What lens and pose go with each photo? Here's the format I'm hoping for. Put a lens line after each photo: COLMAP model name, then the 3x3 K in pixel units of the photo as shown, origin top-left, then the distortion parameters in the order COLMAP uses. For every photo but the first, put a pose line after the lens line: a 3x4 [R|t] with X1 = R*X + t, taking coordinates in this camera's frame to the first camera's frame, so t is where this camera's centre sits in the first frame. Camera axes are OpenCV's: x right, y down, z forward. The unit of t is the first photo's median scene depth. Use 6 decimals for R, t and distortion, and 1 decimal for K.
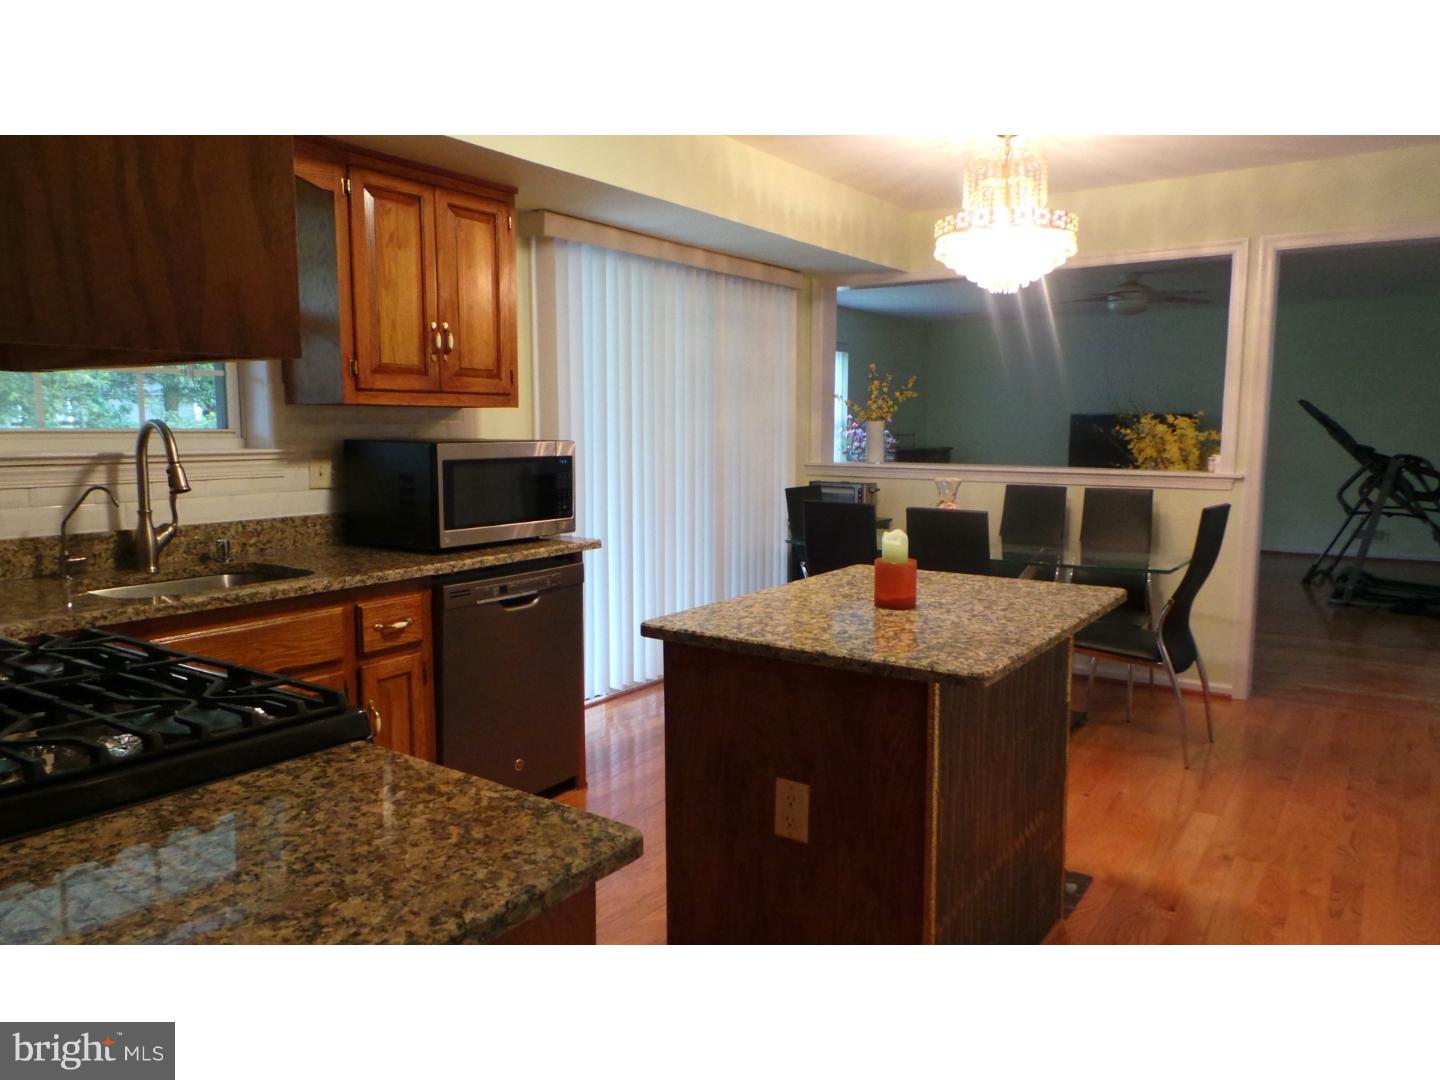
lens RADIAL K [[989.2, 0, 720.0], [0, 989.2, 540.0], [0, 0, 1]] dist [-0.000712, 0.004512]
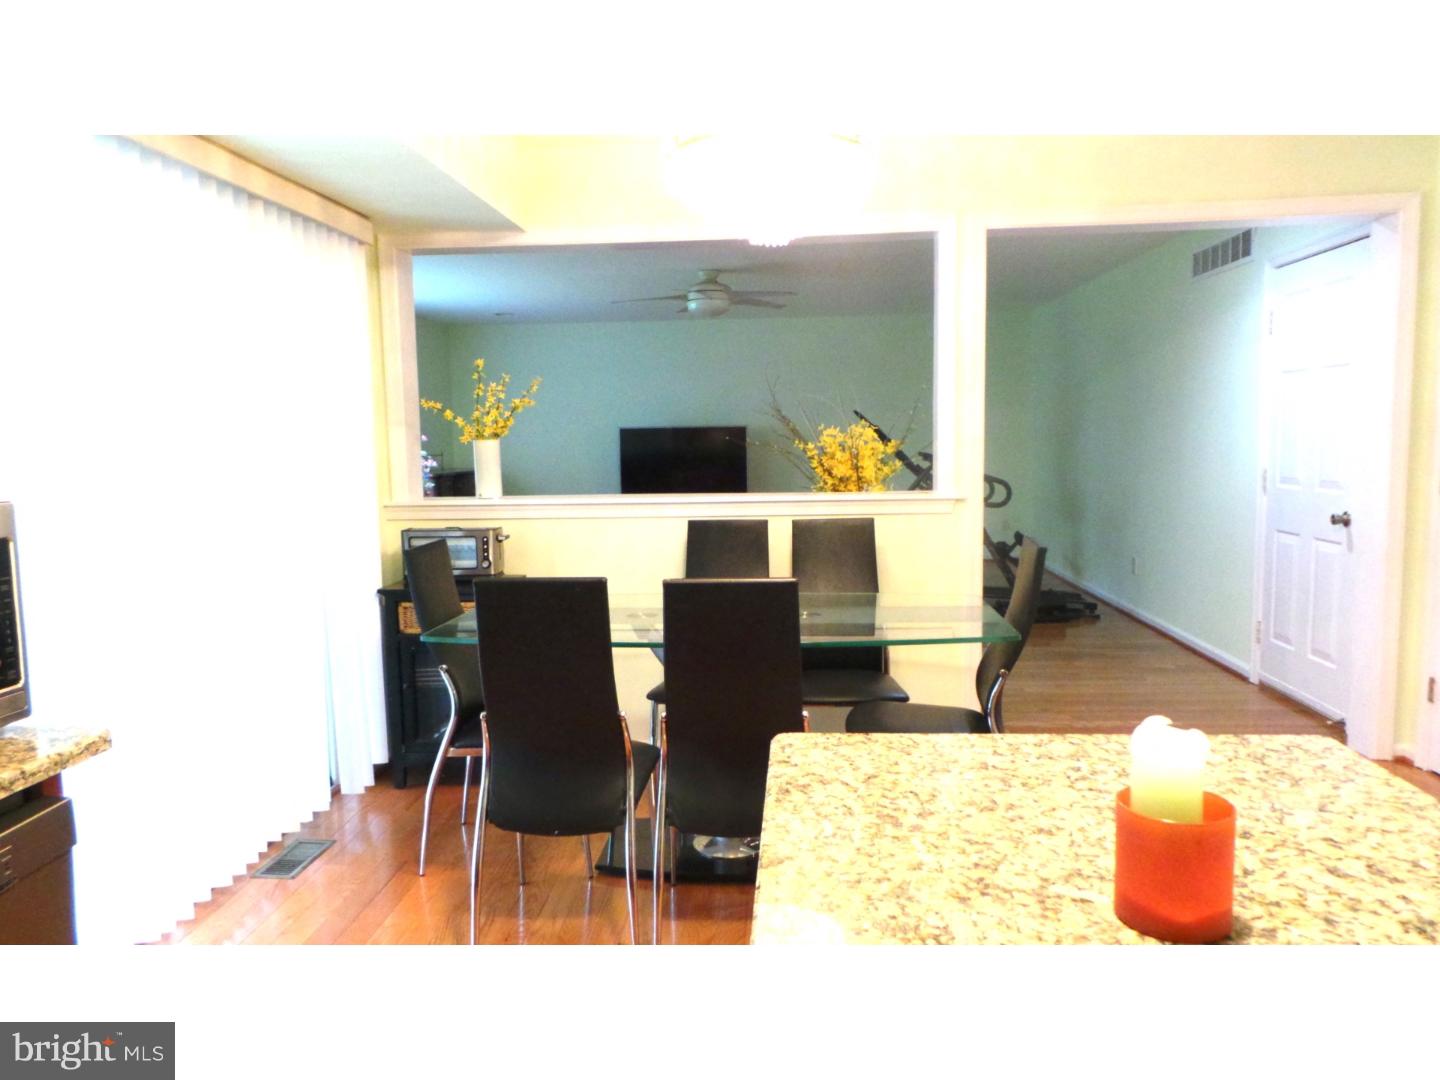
lens RADIAL K [[989.2, 0, 720.0], [0, 989.2, 540.0], [0, 0, 1]] dist [-0.000712, 0.004512]
pose [[0.860138, -0.071660, 0.505002, -0.070758], [0.080018, 0.996780, 0.005154, -0.043352], [-0.503745, 0.035977, 0.863103, 0.339114]]
